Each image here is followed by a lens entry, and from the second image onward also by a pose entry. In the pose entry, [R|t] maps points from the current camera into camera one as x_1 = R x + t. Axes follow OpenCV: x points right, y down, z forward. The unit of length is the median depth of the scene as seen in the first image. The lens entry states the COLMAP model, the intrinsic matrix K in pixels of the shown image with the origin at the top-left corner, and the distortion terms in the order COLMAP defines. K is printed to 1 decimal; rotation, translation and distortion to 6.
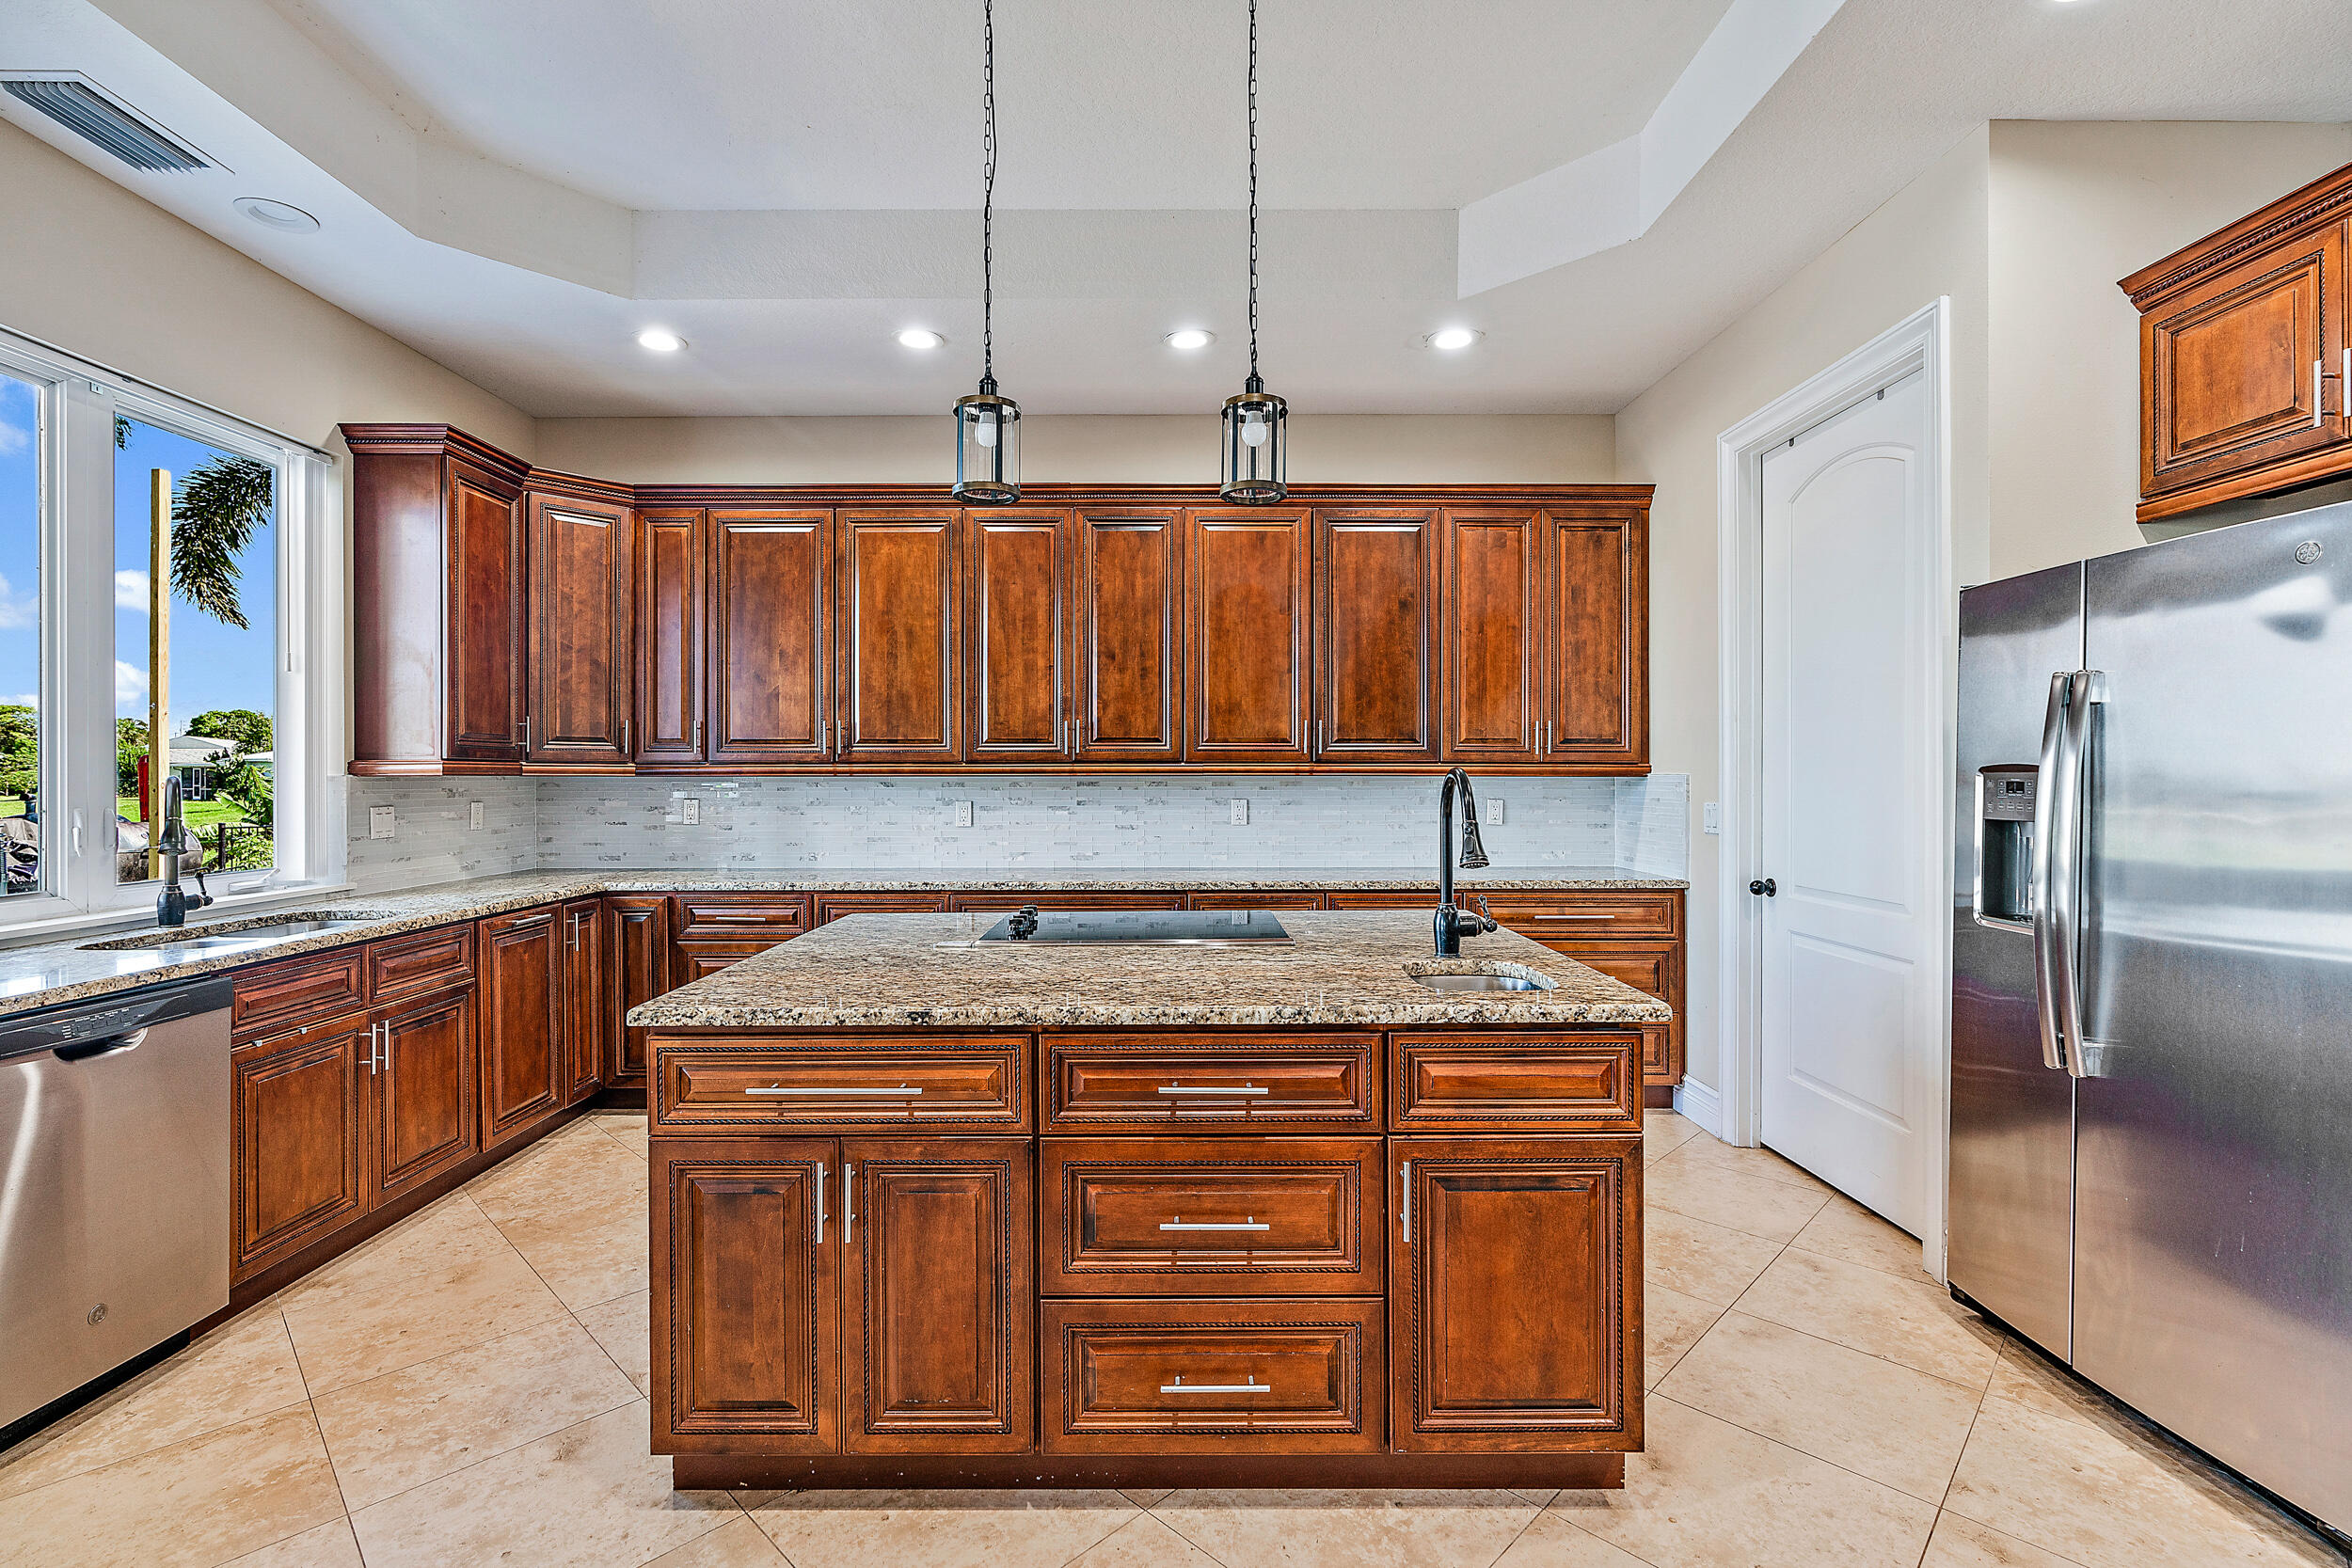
lens RADIAL K [[1061.6, 0, 1180.1], [0, 1061.6, 774.2], [0, 0, 1]] dist [-0.010418, 0.001177]
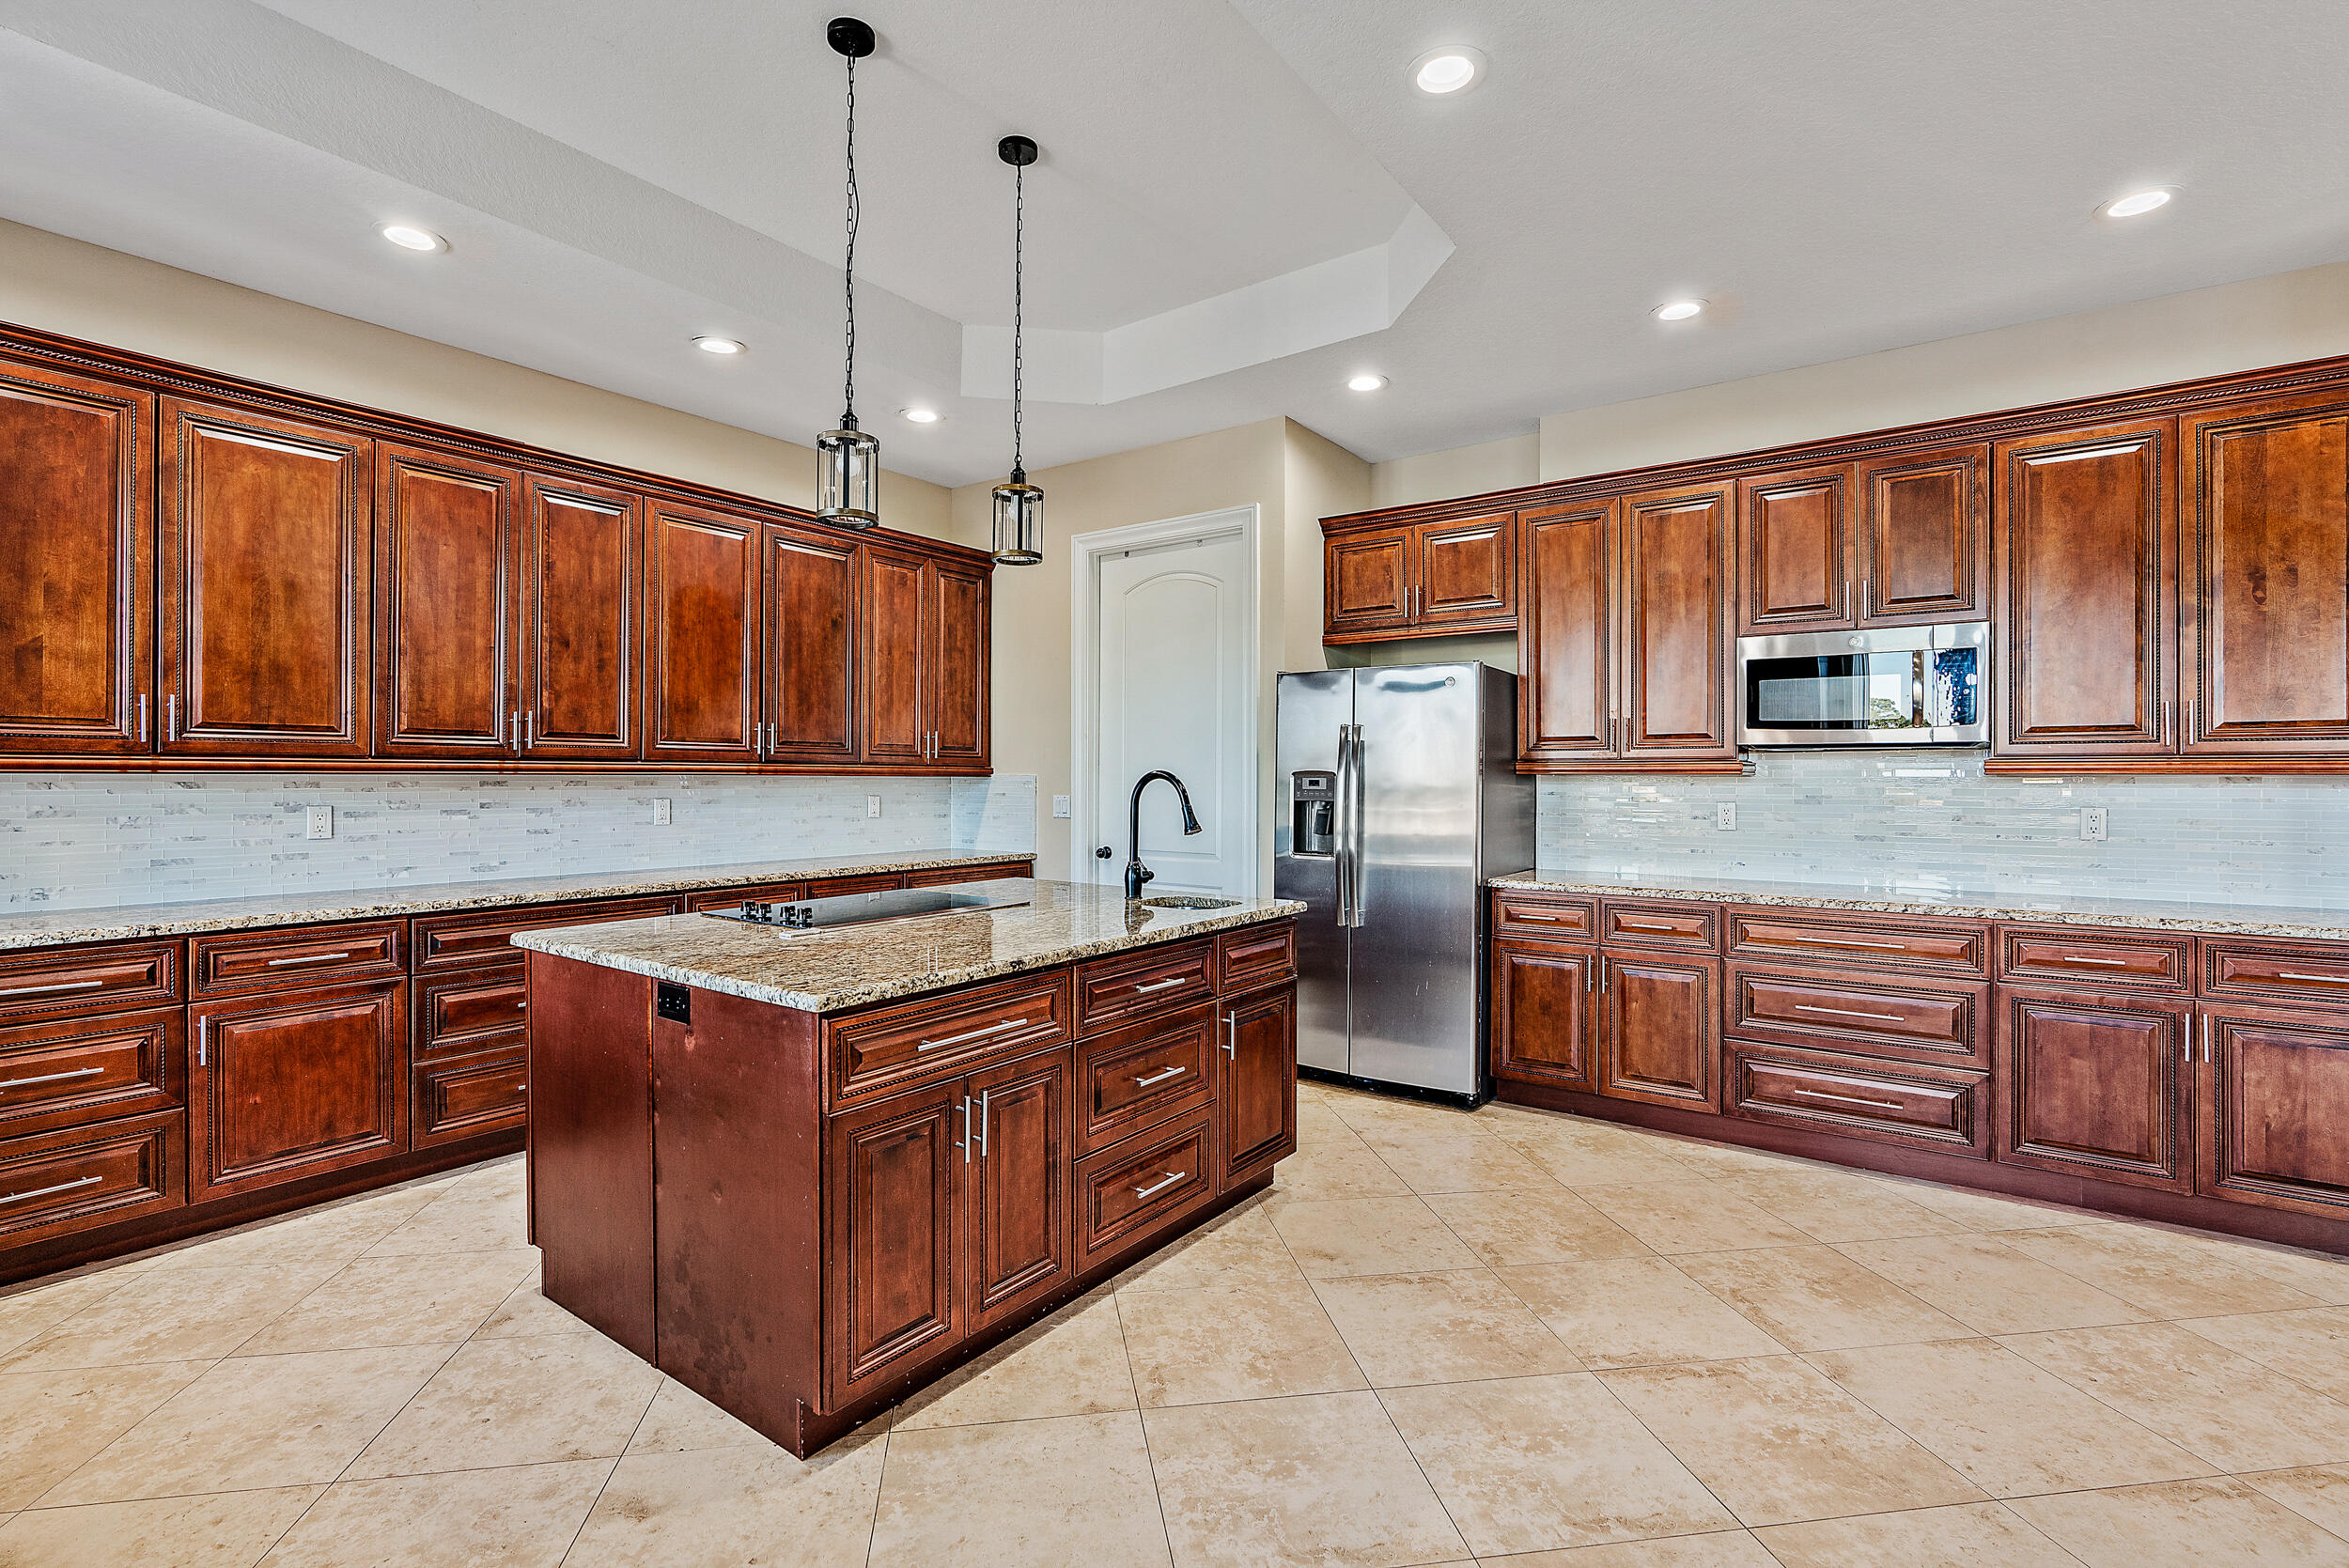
lens RADIAL K [[1063.5, 0, 1173.7], [0, 1063.5, 775.8], [0, 0, 1]] dist [-0.010525, 0.000727]
pose [[0.594120, 0.003289, 0.804370, -0.490528], [-0.004554, 0.999989, -0.000725, 0.001109], [-0.804364, -0.003232, 0.594128, 0.039416]]
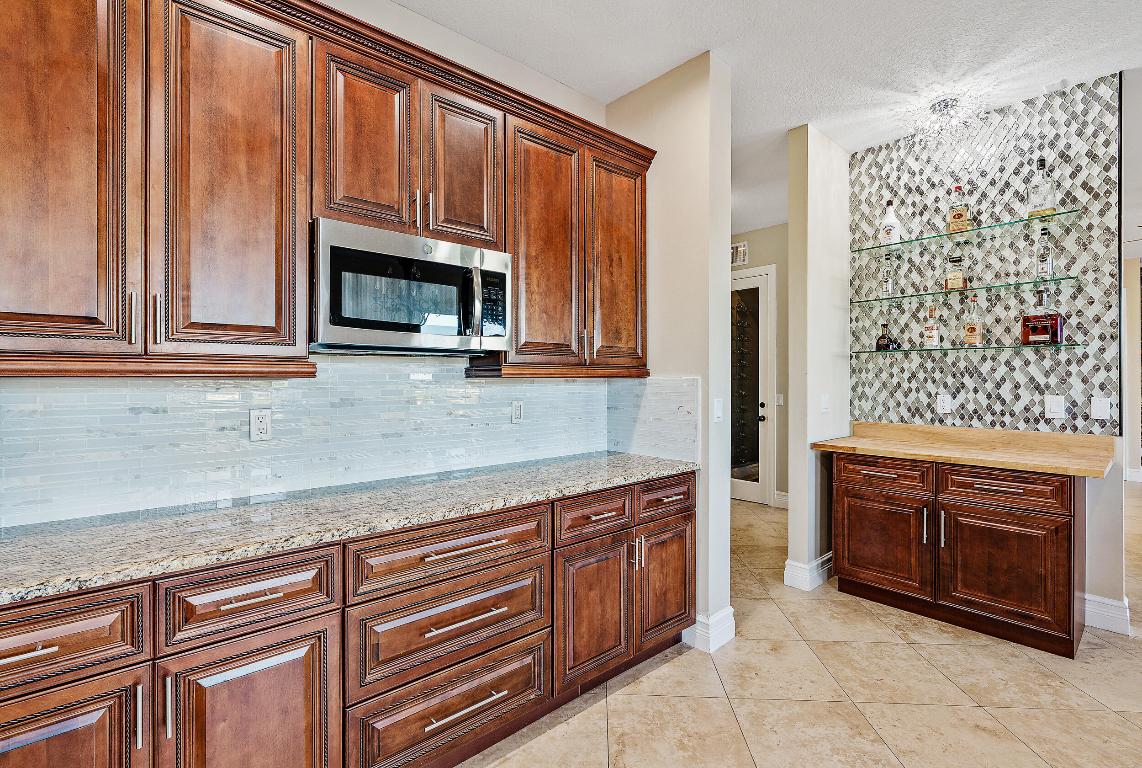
lens RADIAL K [[528.8, 0, 573.0], [0, 528.8, 380.1], [0, 0, 1]] dist [-0.000018, 0.000173]
pose [[-0.653443, 0.000422, 0.756975, 0.114610], [0.000292, 1.000000, -0.000305, -0.001108], [-0.756976, 0.000022, -0.653443, 0.303345]]
